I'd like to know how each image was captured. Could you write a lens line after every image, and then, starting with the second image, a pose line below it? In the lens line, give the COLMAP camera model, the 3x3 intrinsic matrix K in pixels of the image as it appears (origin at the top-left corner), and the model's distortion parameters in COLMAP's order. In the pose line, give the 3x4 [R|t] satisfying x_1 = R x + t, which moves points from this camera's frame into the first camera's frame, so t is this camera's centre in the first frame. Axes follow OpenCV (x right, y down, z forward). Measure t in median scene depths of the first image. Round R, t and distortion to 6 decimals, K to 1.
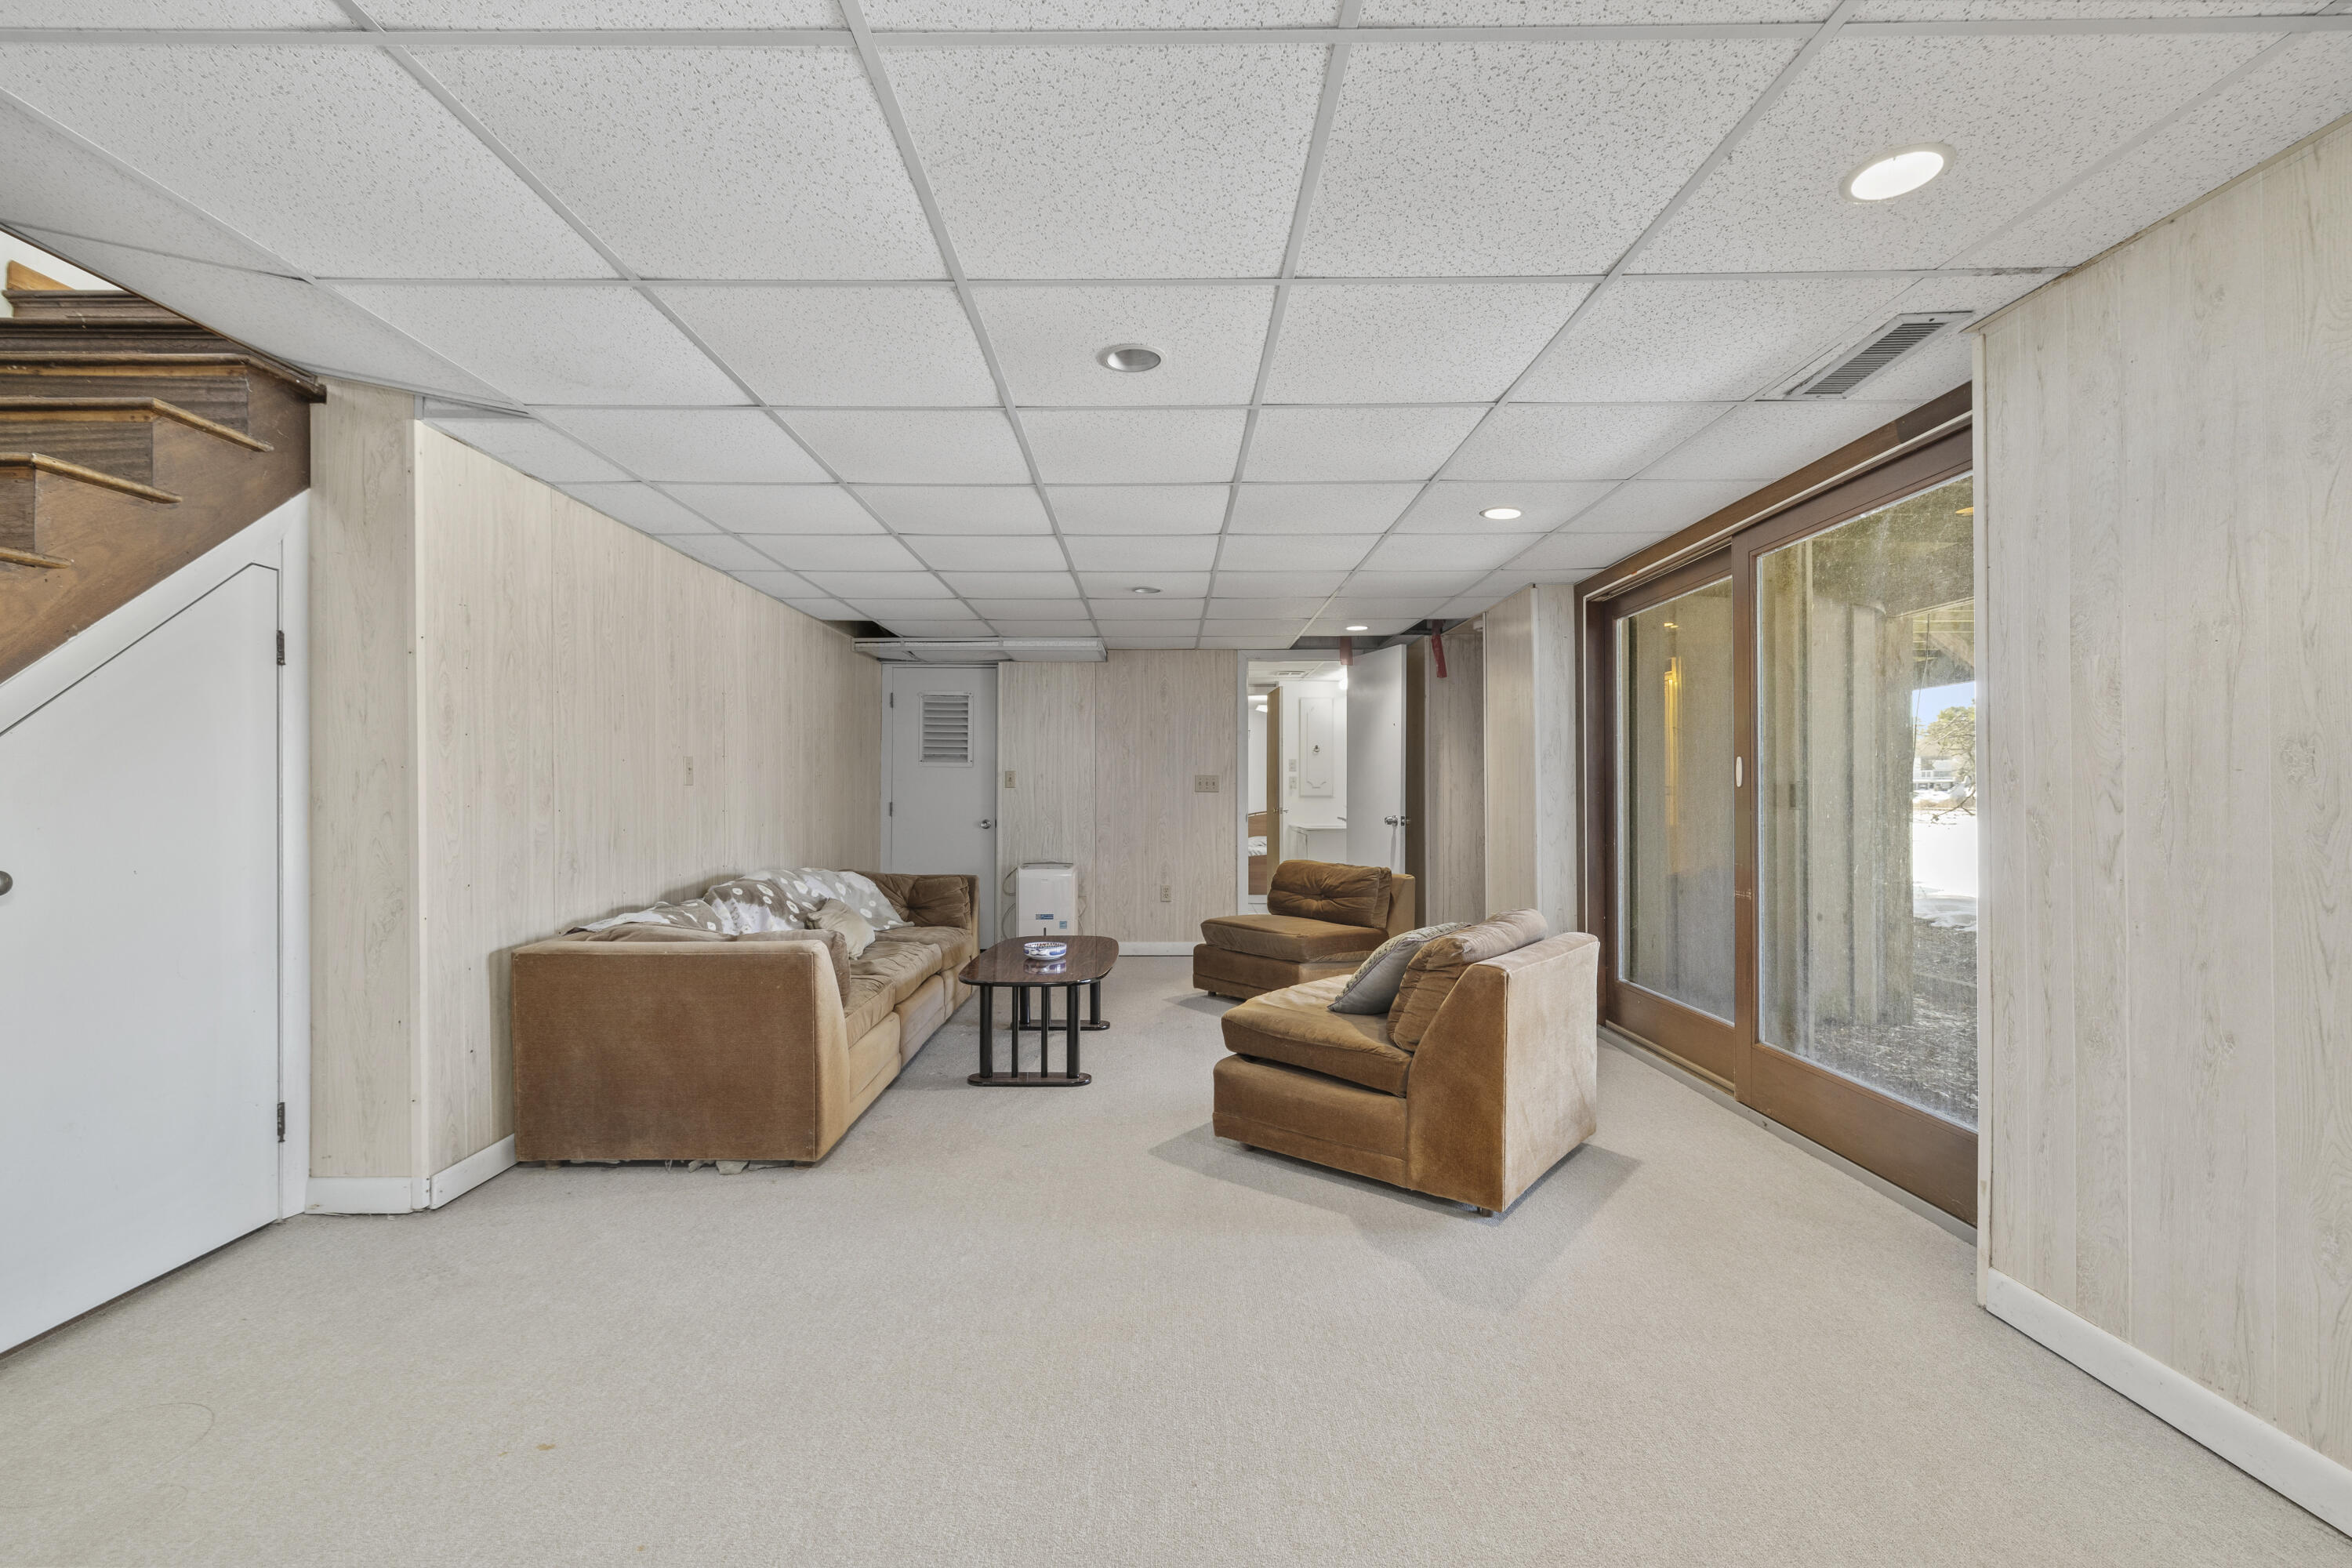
lens RADIAL K [[999.1, 0, 1157.9], [0, 999.1, 796.7], [0, 0, 1]] dist [-0.003184, 0.000717]
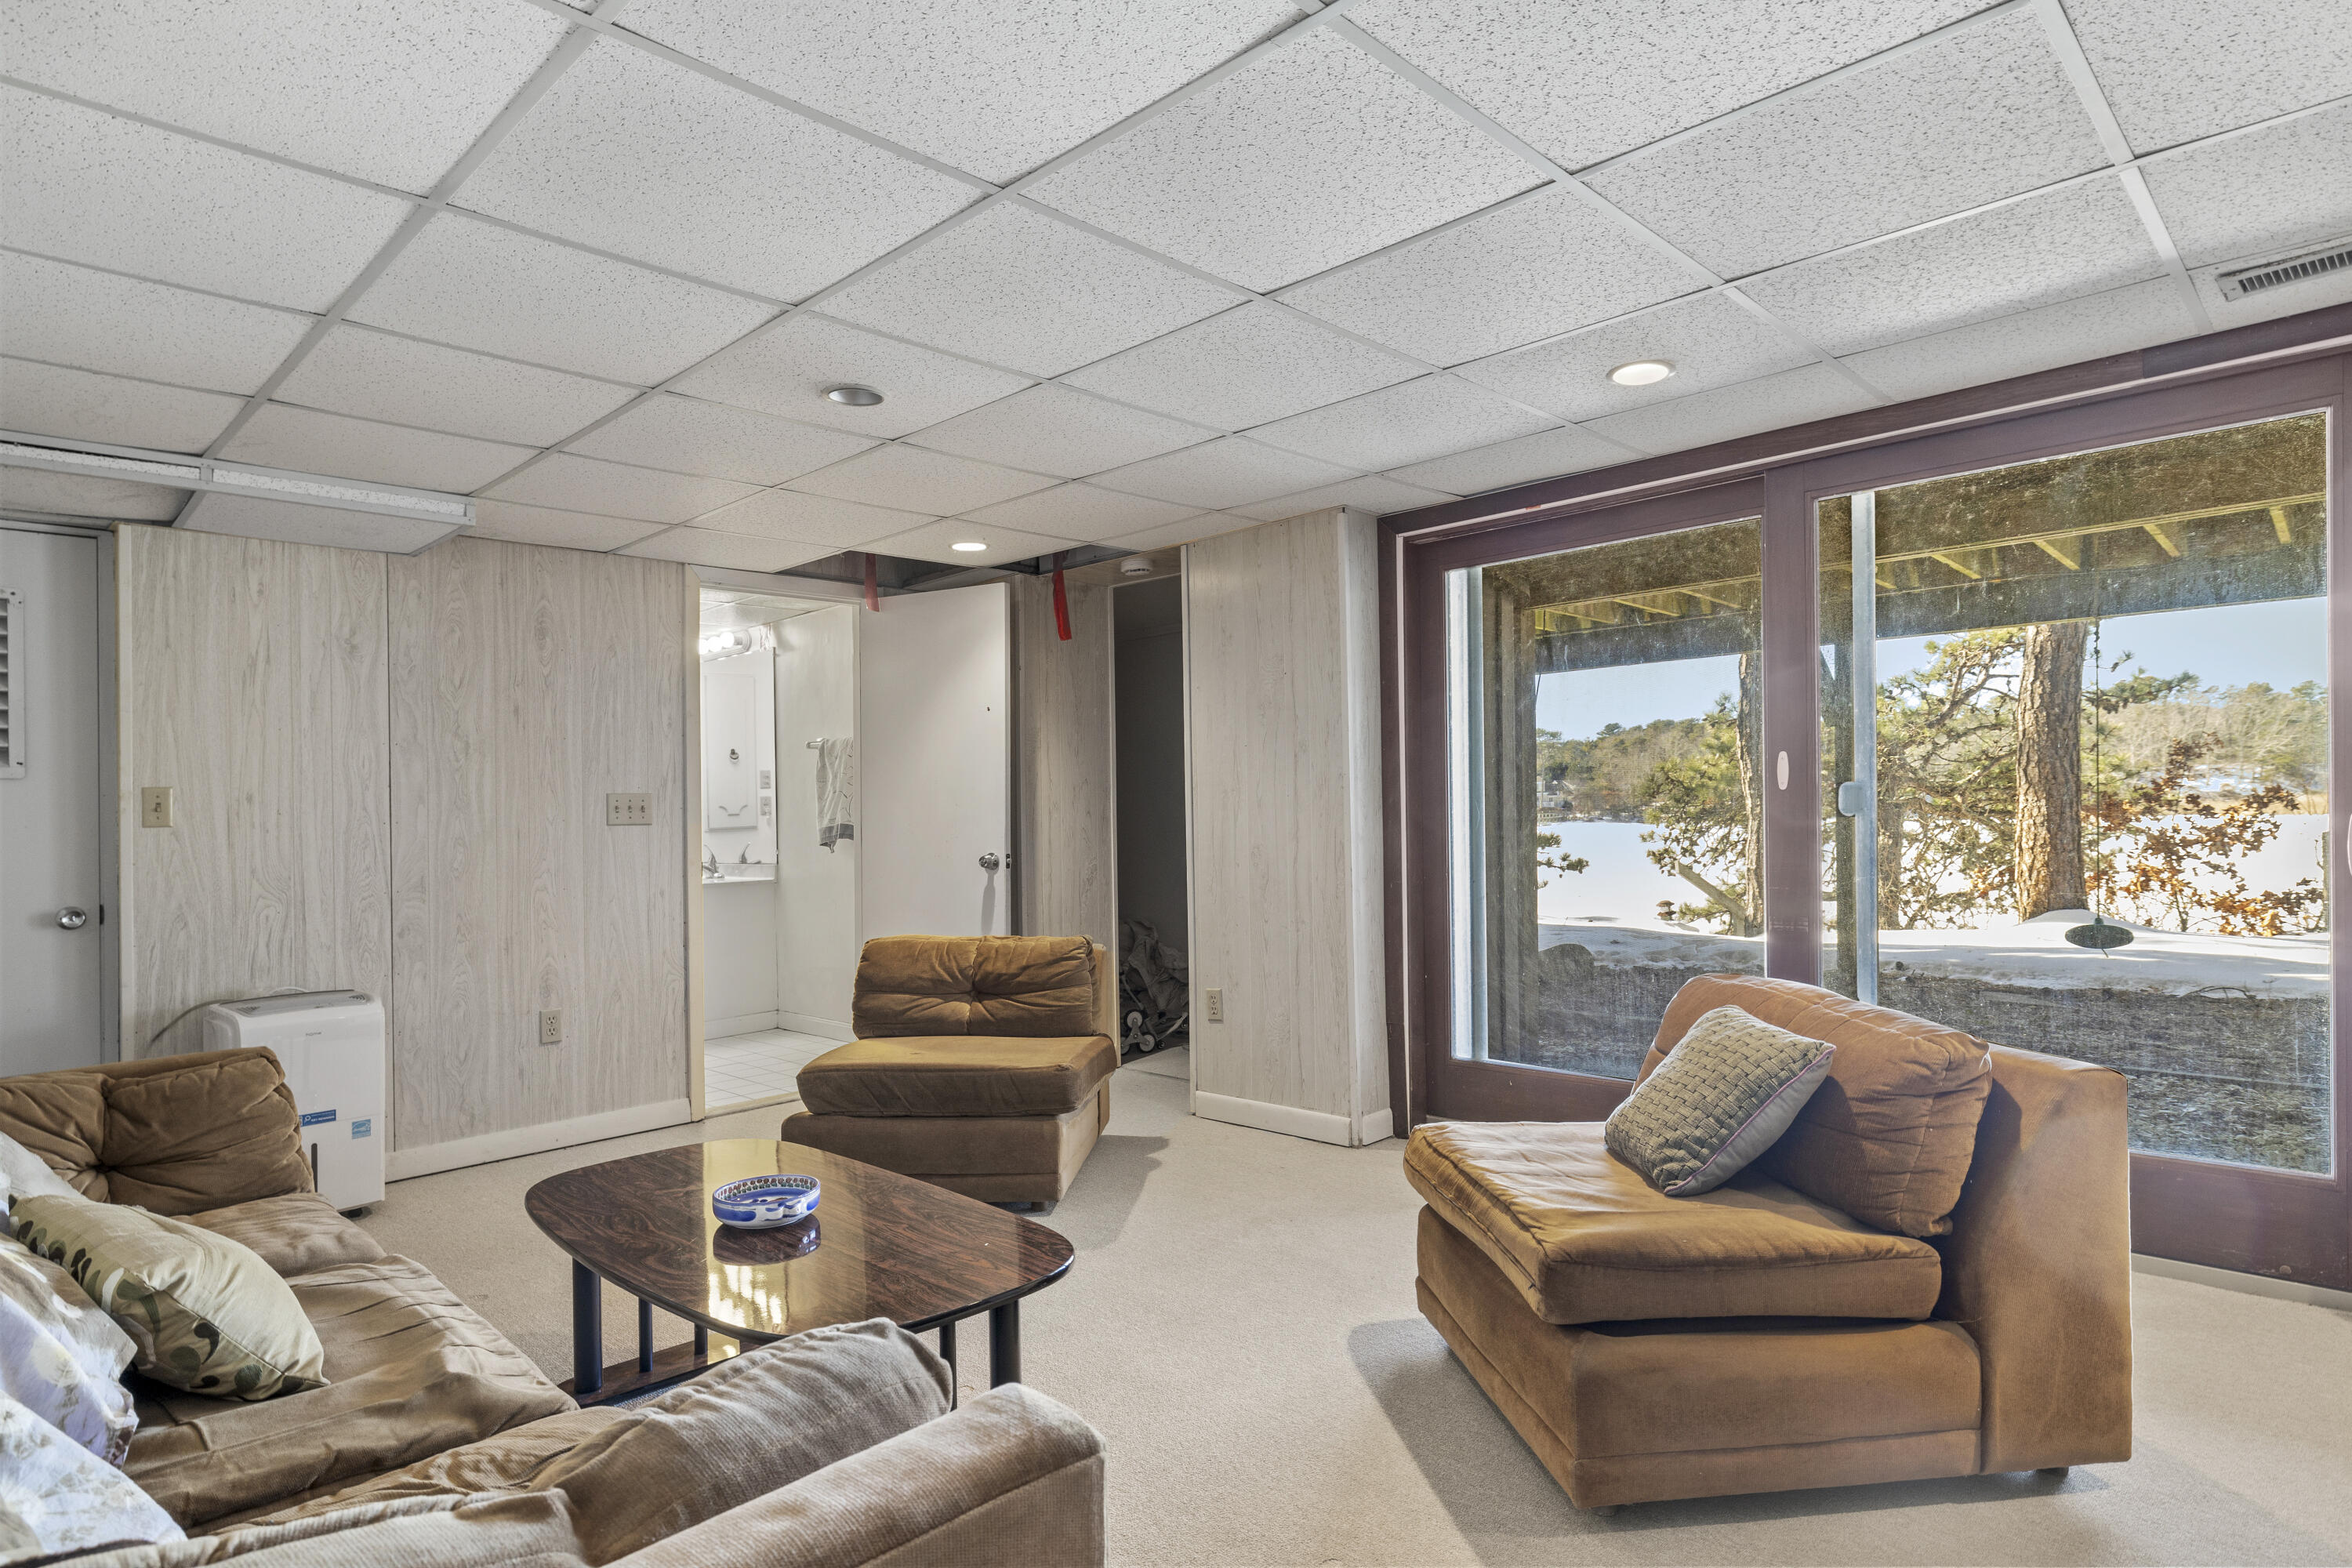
lens RADIAL K [[1278.1, 0, 1189.9], [0, 1278.1, 800.2], [0, 0, 1]] dist [0.001587, -0.000783]
pose [[0.695636, -0.010847, 0.718312, -0.418539], [0.028161, 0.999529, -0.012179, -0.002156], [-0.717842, 0.028700, 0.695614, 0.564239]]
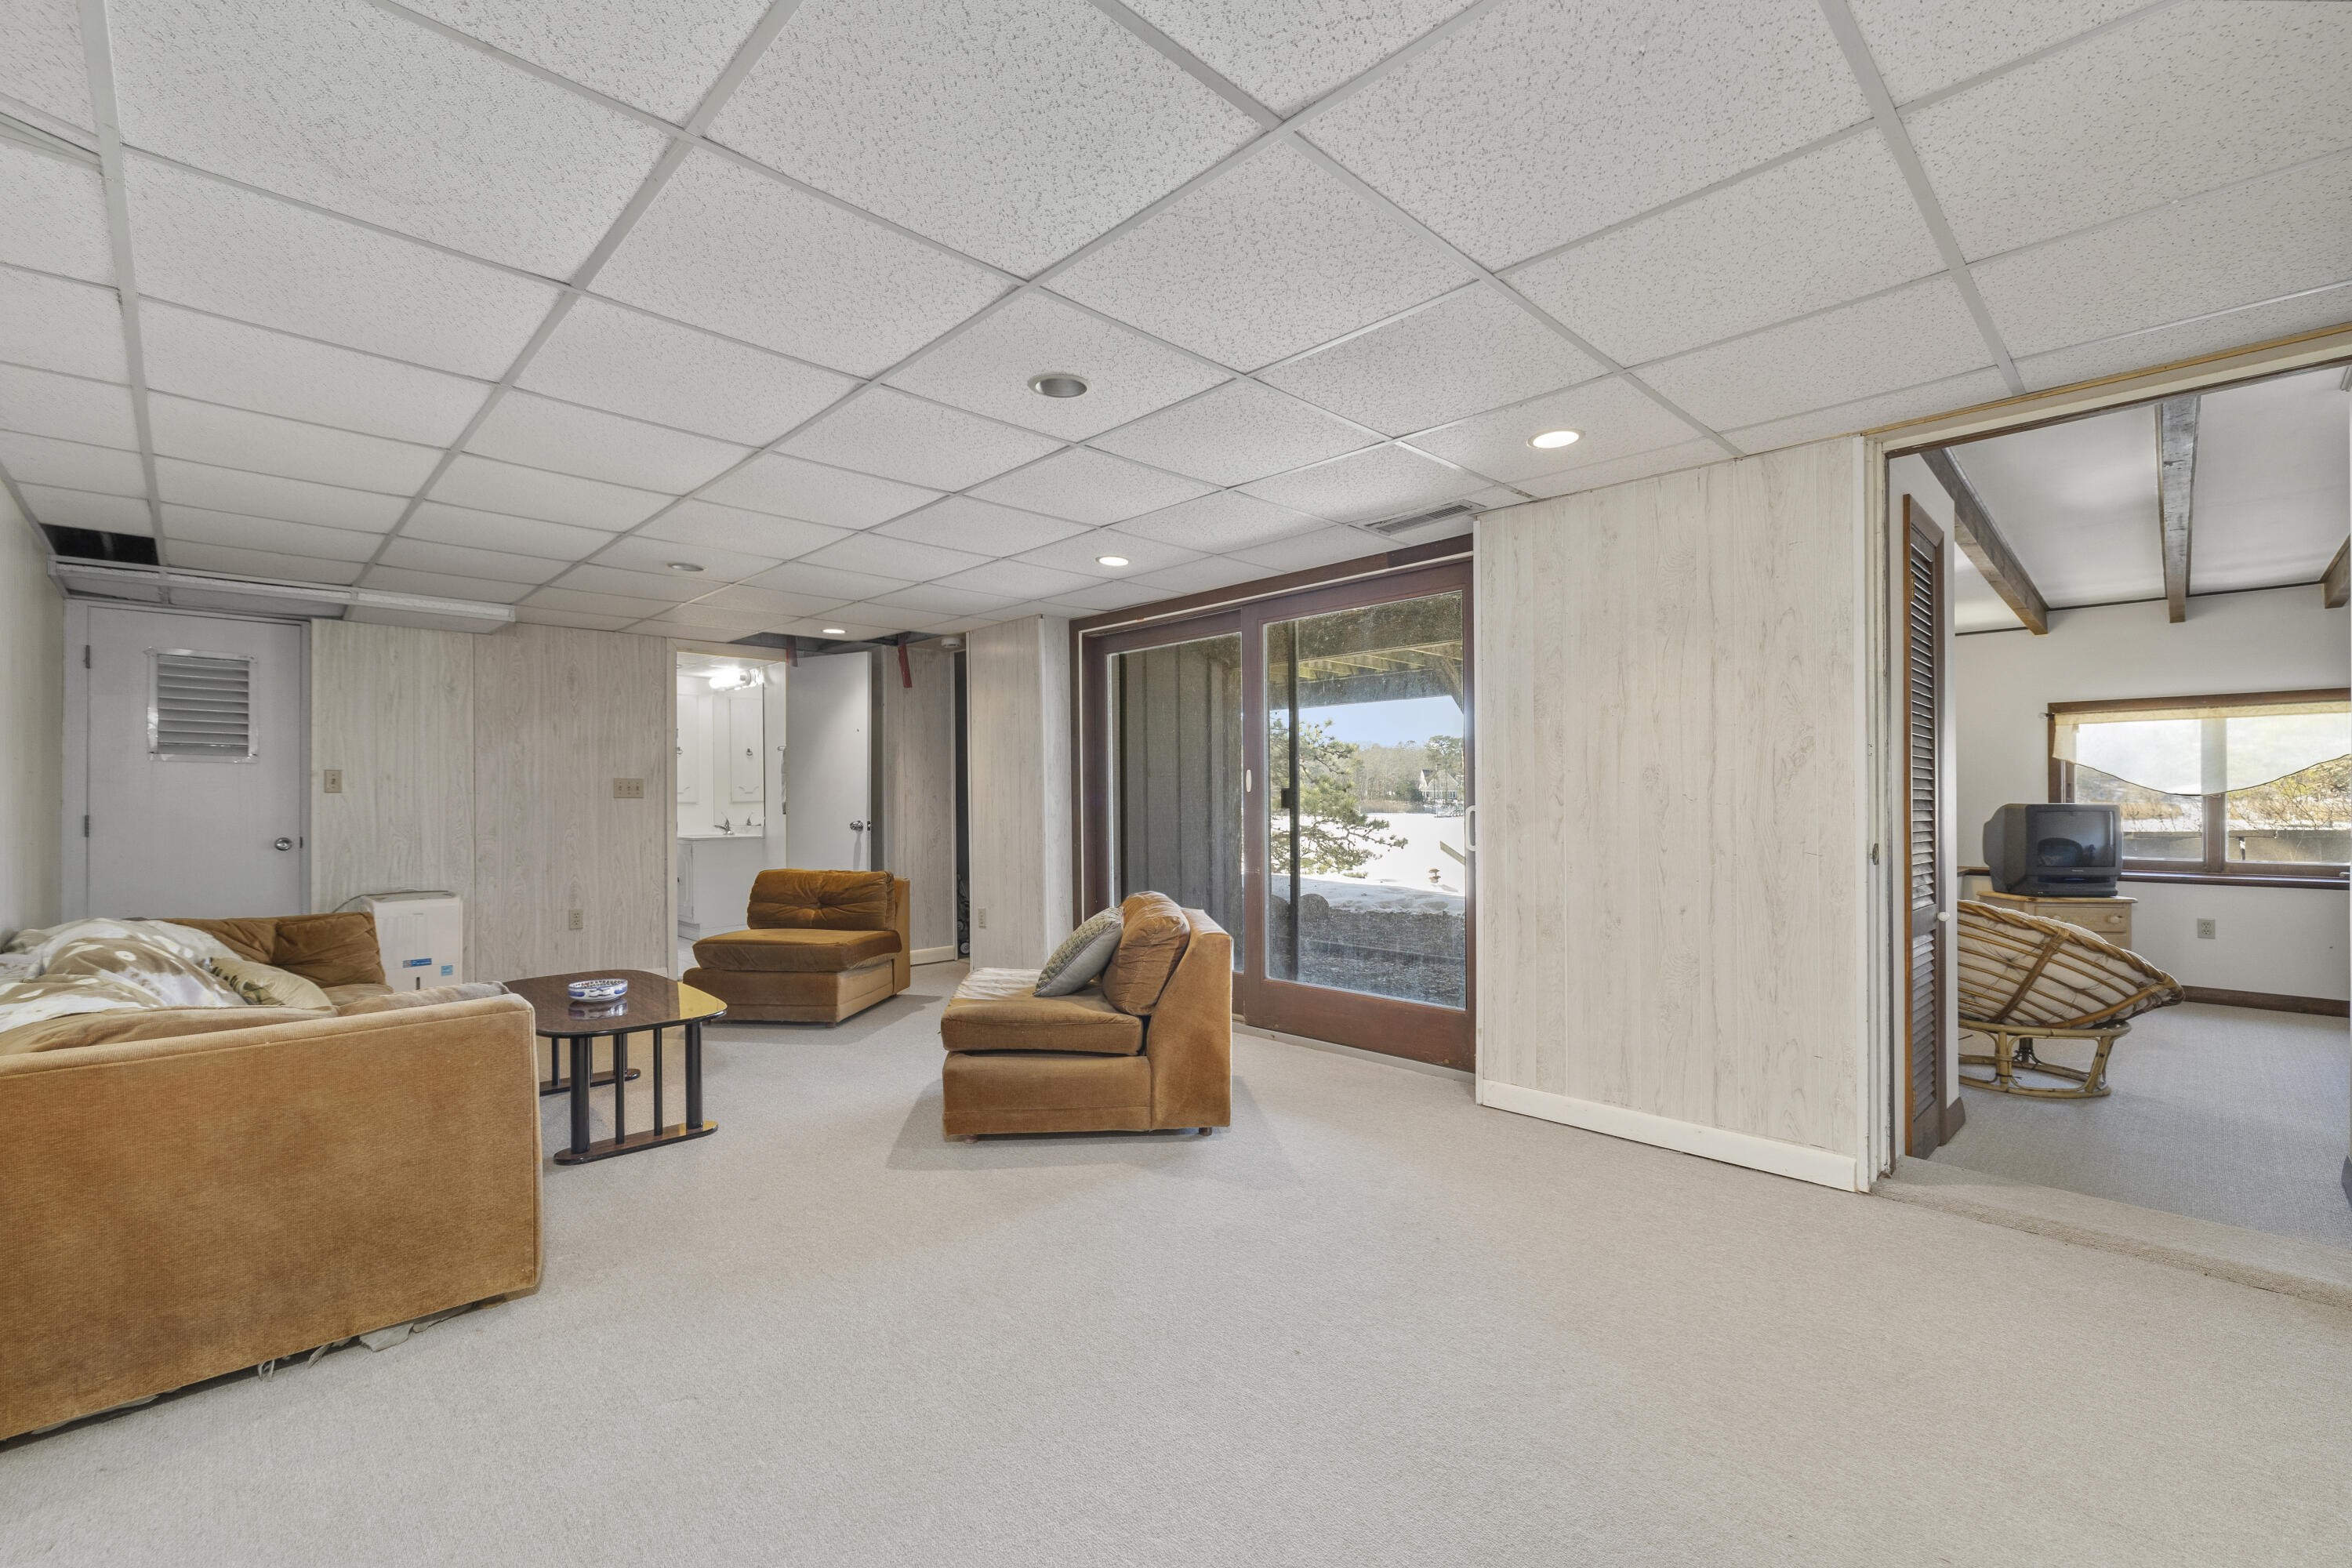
lens RADIAL K [[999.1, 0, 1176.6], [0, 999.1, 801.7], [0, 0, 1]] dist [-0.003184, 0.000717]
pose [[0.715691, -0.004655, 0.698401, -0.388693], [0.006033, 0.999982, 0.000483, 0.001861], [-0.698391, 0.003868, 0.715706, 0.089792]]
